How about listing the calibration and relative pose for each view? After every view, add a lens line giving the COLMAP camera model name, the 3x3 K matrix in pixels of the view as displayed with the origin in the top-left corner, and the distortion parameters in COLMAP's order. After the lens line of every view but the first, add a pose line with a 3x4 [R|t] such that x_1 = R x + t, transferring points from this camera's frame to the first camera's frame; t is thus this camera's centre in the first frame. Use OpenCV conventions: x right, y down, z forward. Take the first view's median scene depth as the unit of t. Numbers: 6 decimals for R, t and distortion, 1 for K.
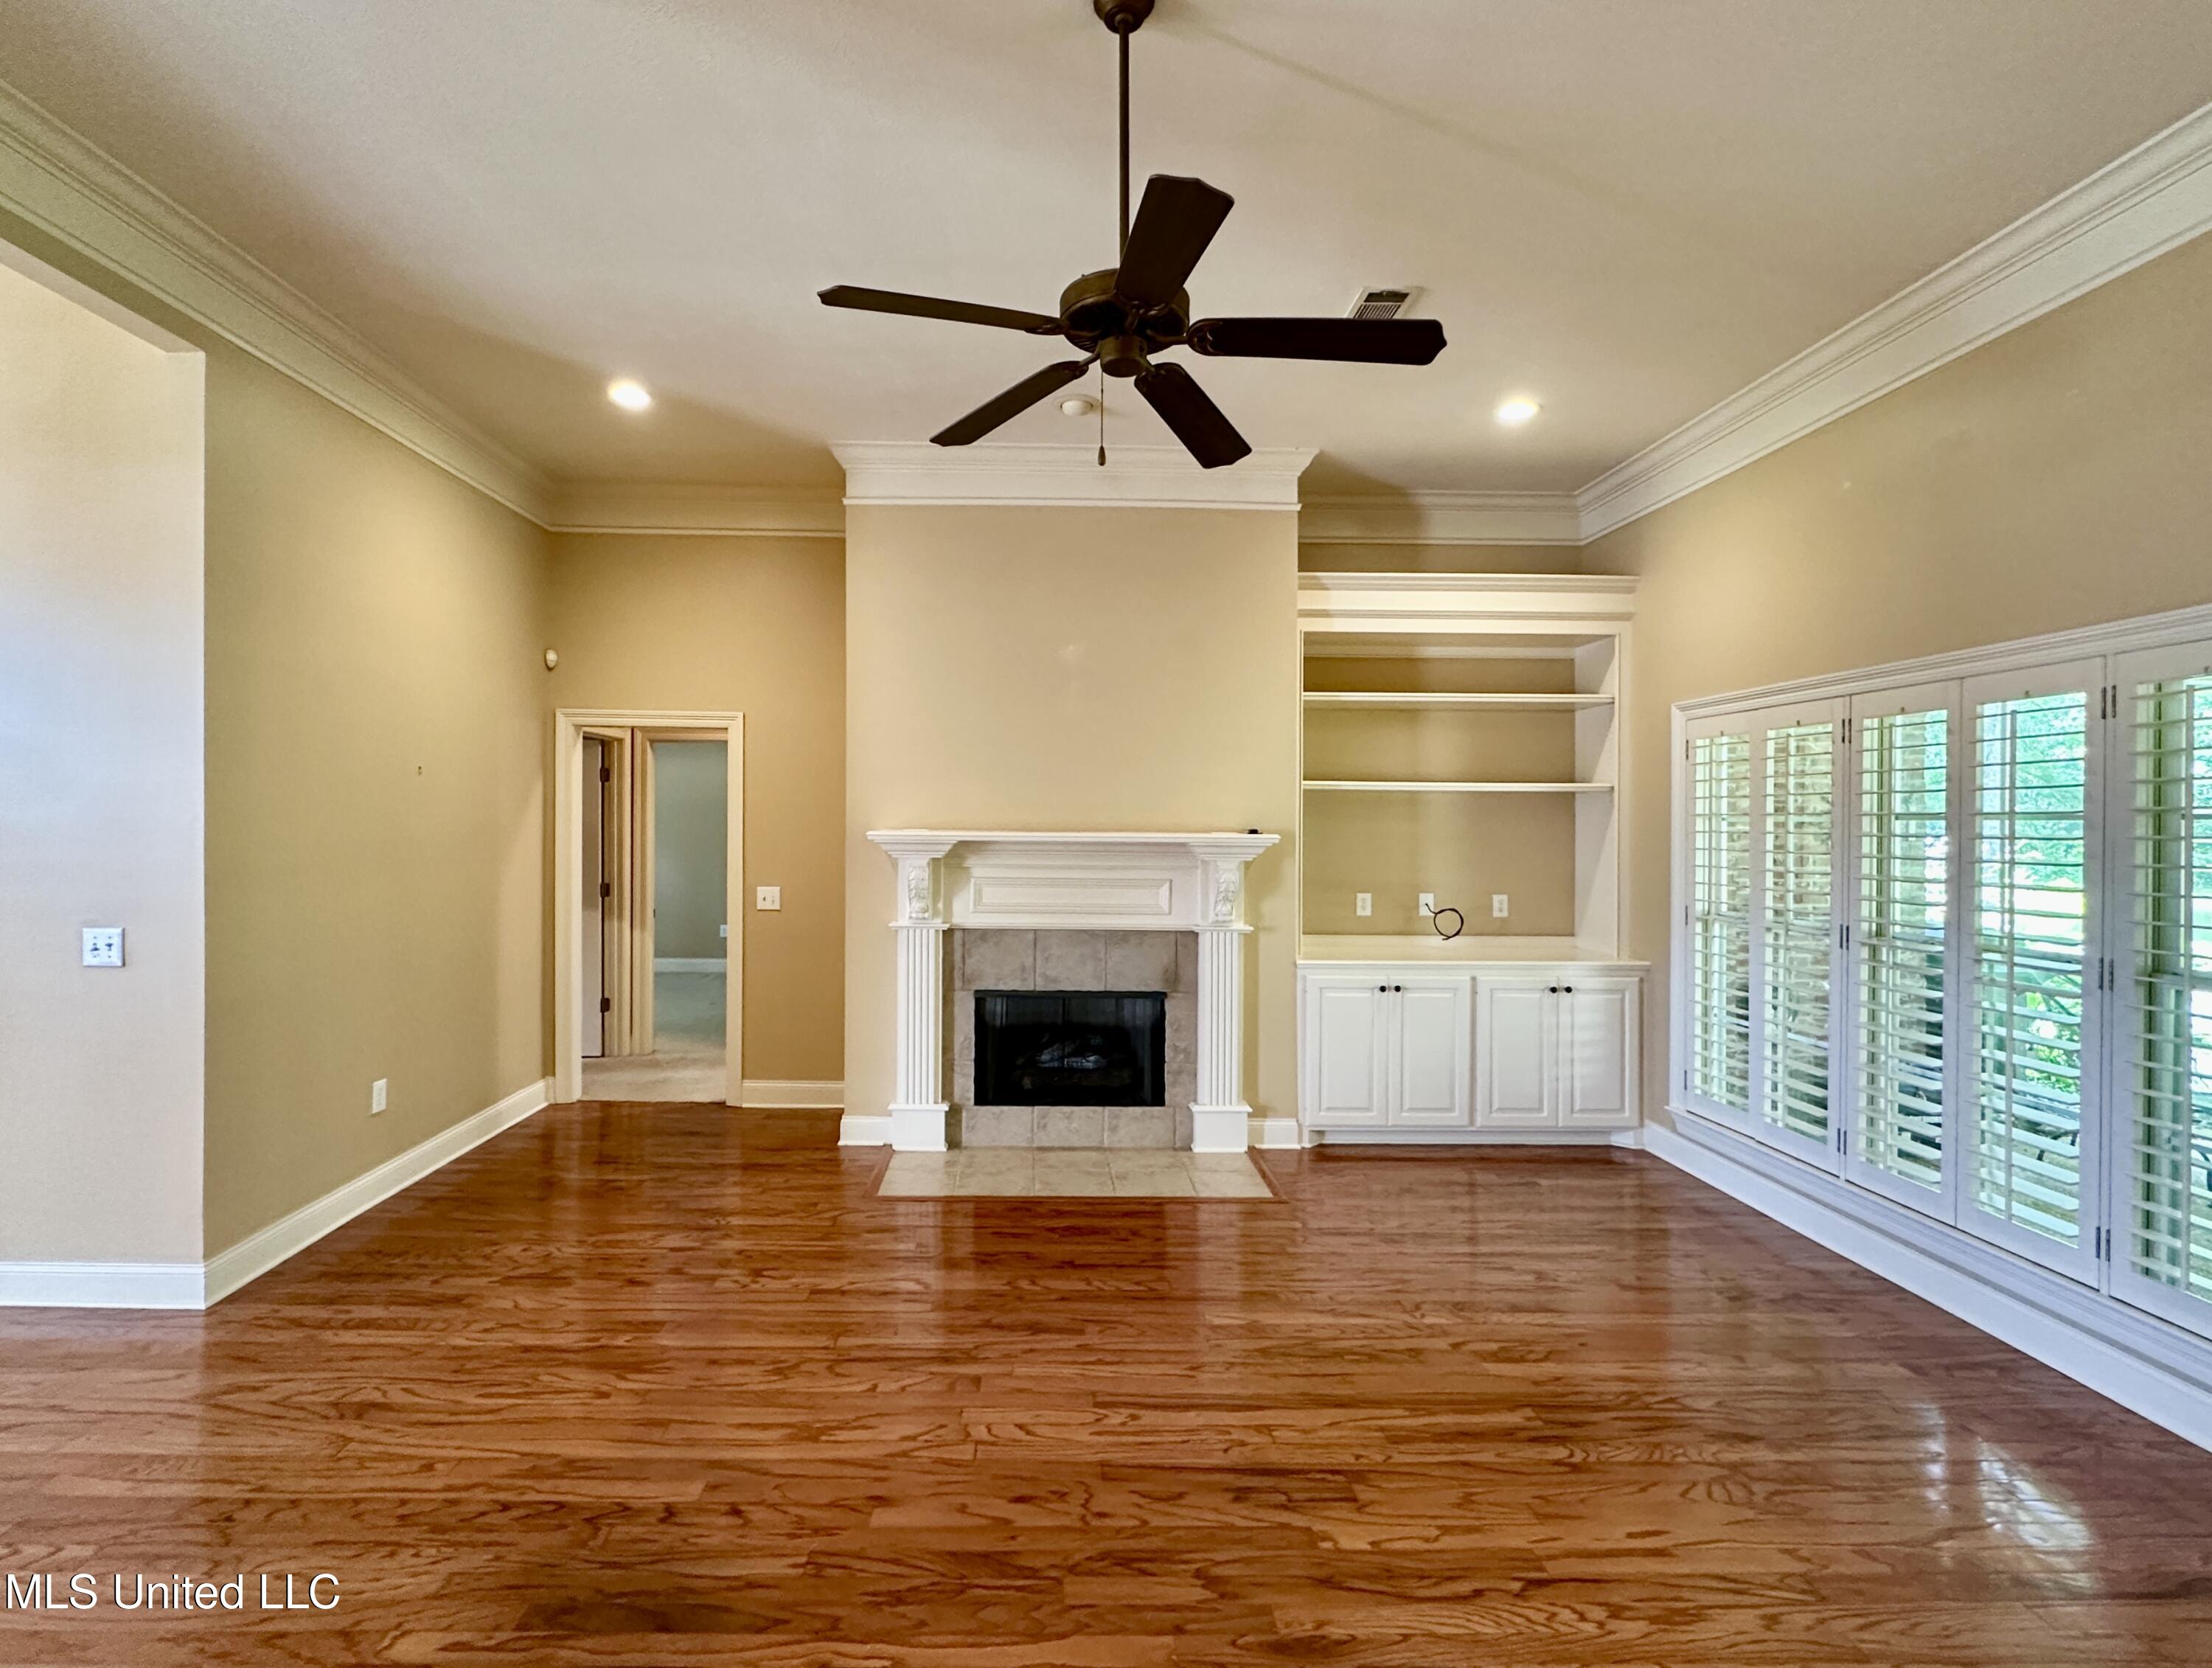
lens RADIAL K [[1003.3, 0, 1028.0], [0, 1003.3, 830.2], [0, 0, 1]] dist [-0.000349, -0.000227]
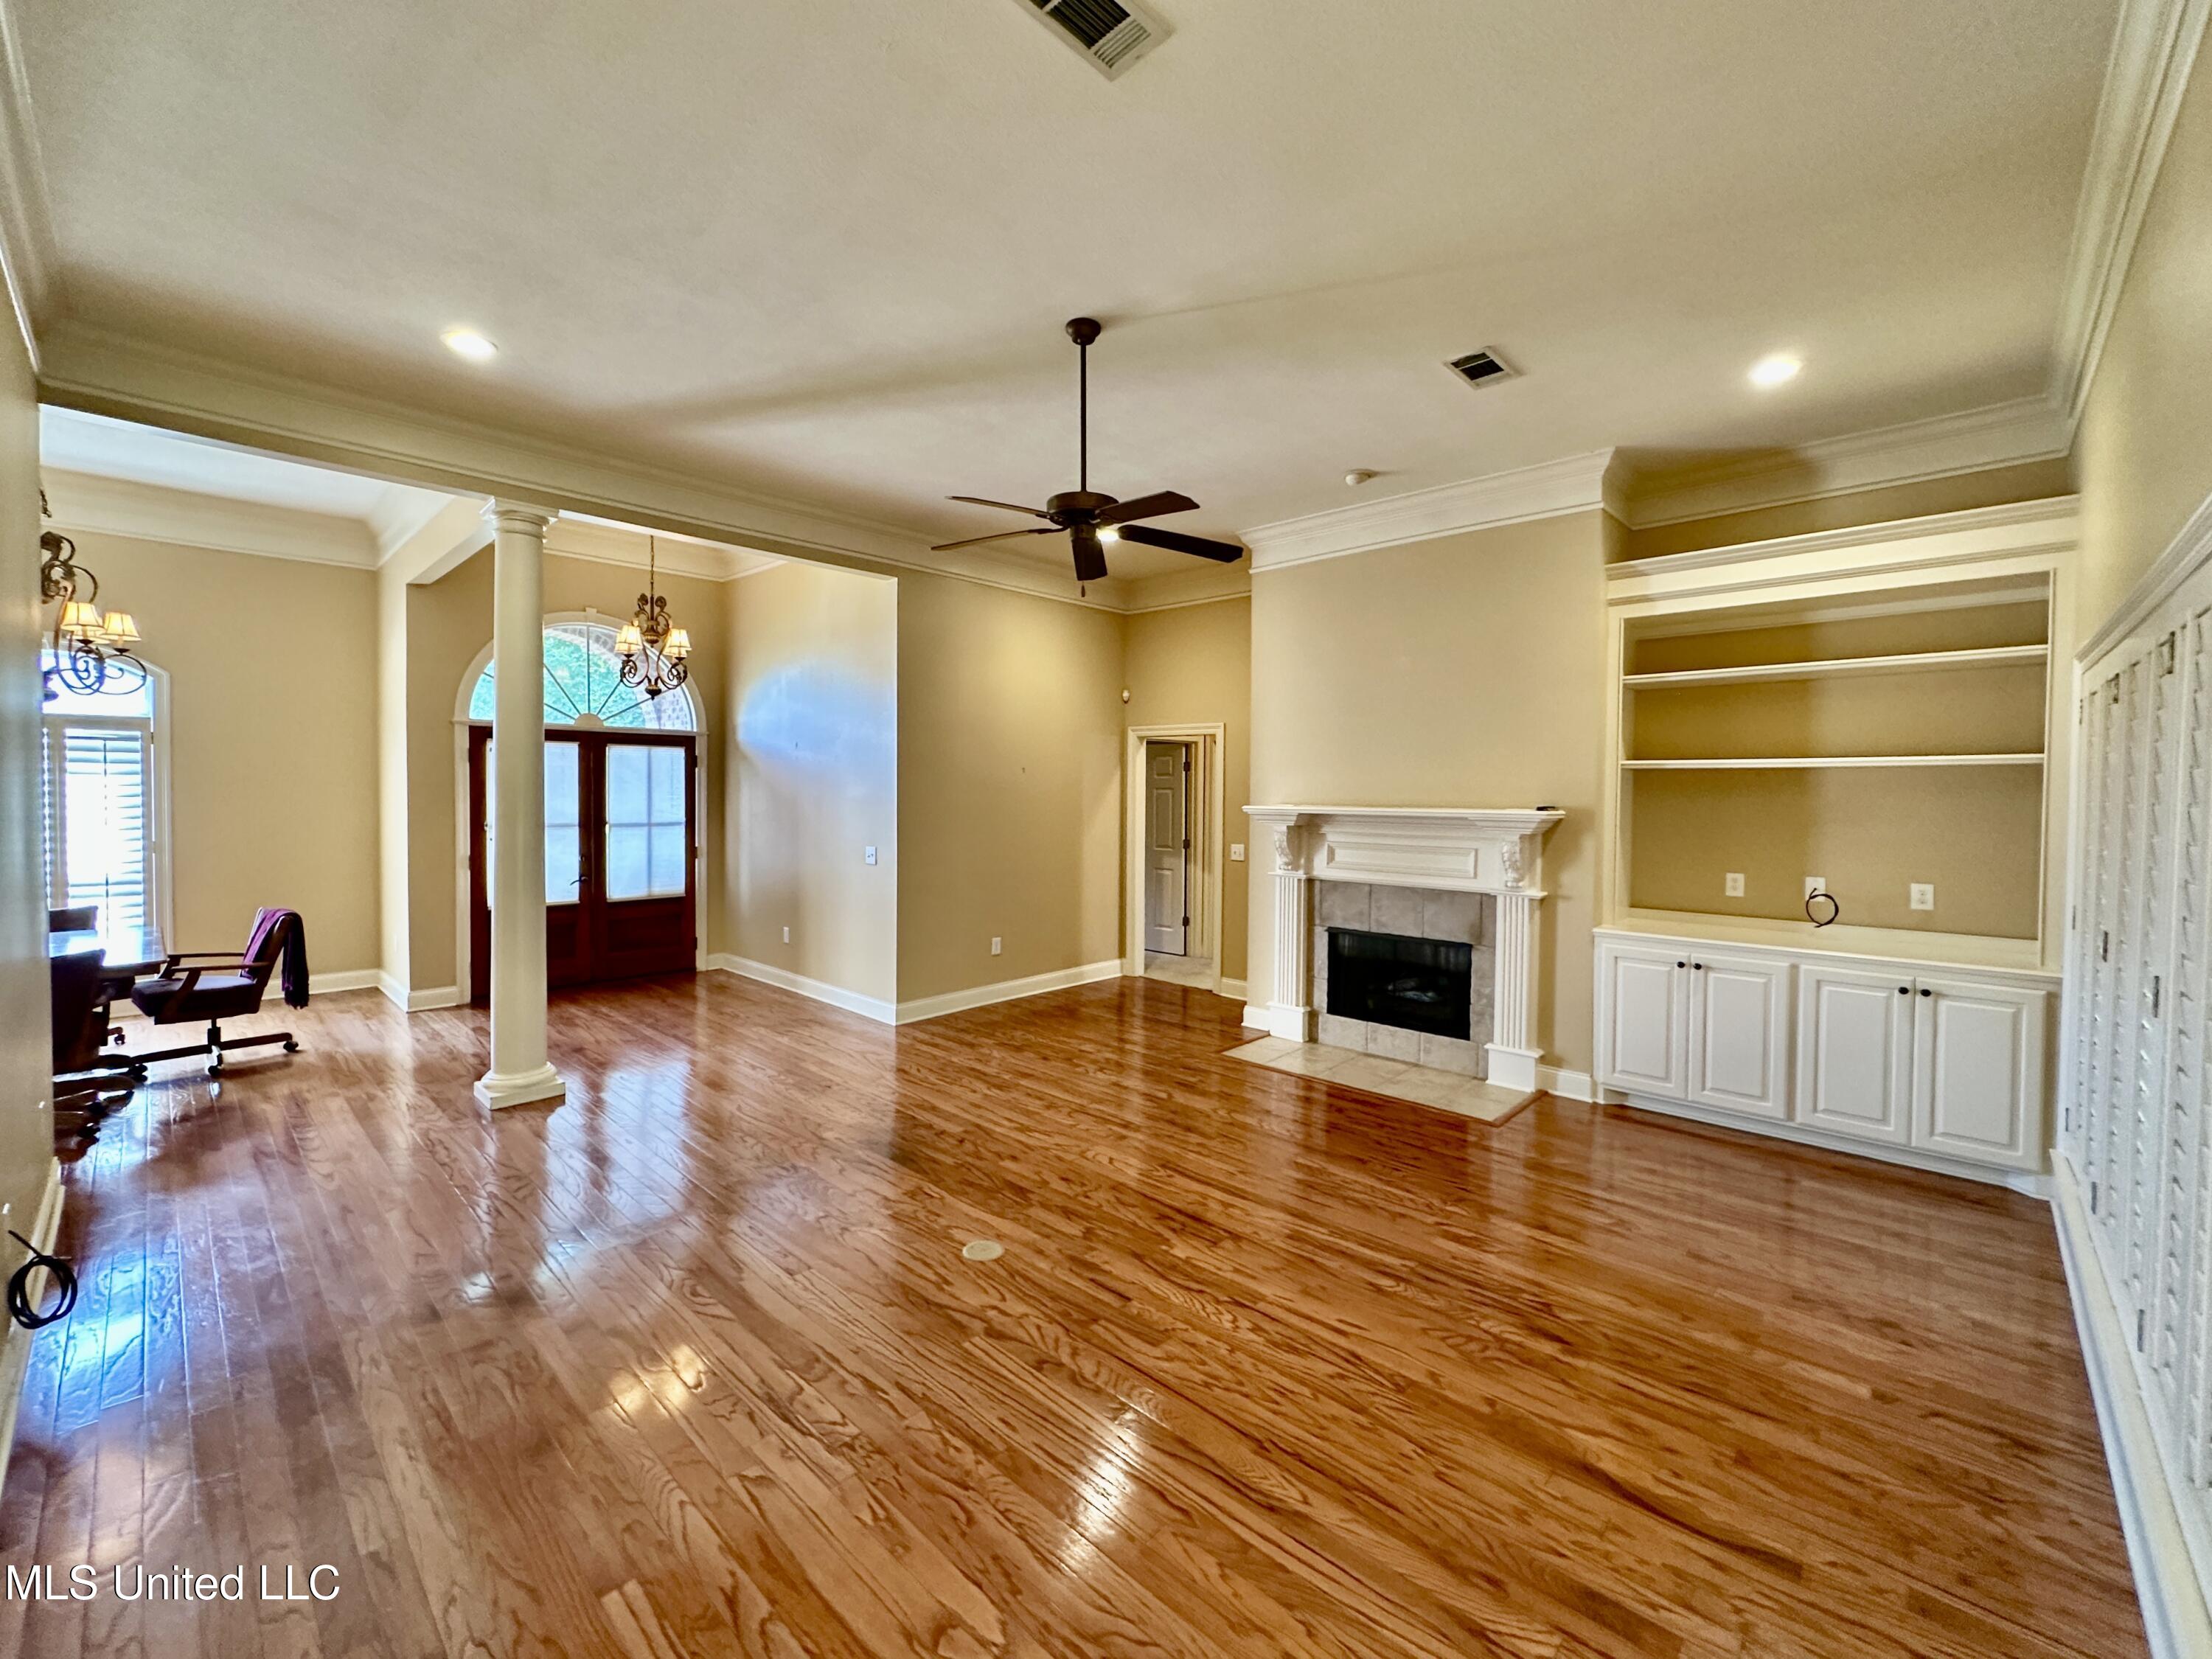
lens RADIAL K [[882.4, 0, 1115.3], [0, 882.4, 817.6], [0, 0, 1]] dist [0.000387, 0.000406]
pose [[0.733606, 0.016569, -0.679373, 0.535483], [-0.005471, 0.999814, 0.018478, -0.004248], [0.679553, -0.009839, 0.733561, -0.042839]]
